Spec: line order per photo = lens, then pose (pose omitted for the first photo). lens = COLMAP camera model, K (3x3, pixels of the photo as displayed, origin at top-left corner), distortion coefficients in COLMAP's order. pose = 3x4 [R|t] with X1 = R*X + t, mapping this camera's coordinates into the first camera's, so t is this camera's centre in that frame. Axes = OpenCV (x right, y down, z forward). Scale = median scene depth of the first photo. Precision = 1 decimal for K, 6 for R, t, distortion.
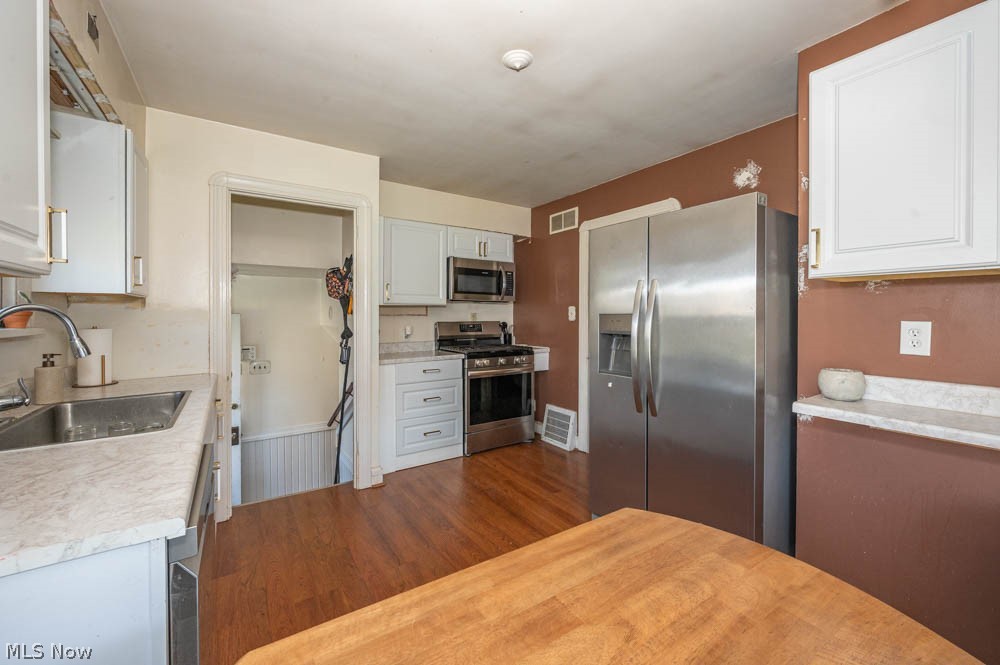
lens RADIAL K [[397.5, 0, 495.9], [0, 397.5, 311.6], [0, 0, 1]] dist [0.000381, 0.000067]
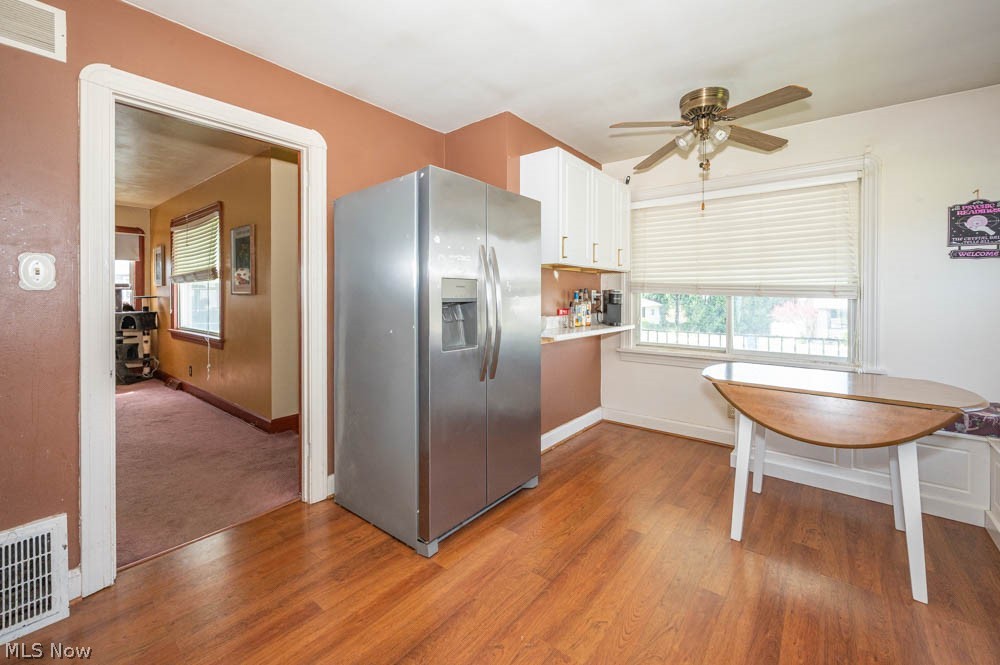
lens RADIAL K [[397.3, 0, 513.9], [0, 397.3, 295.5], [0, 0, 1]] dist [-0.000994, 0.000181]
pose [[-0.312425, -0.002693, 0.949938, -0.314001], [-0.007282, 0.999973, 0.000440, 0.022707], [-0.949914, -0.006780, -0.312437, 0.657096]]
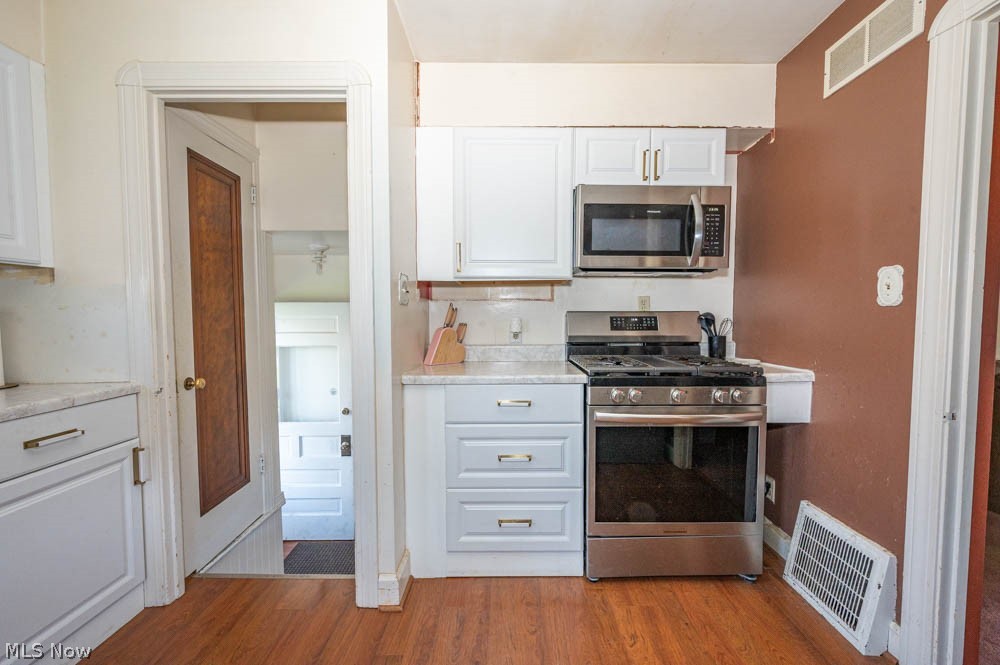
lens RADIAL K [[402.5, 0, 504.3], [0, 402.5, 328.4], [0, 0, 1]] dist [0.000175, 0.000188]
pose [[0.839604, 0.021542, -0.542771, 0.092315], [0.003973, 0.998943, 0.045793, 0.024243], [0.543184, -0.040604, 0.838631, 0.479985]]
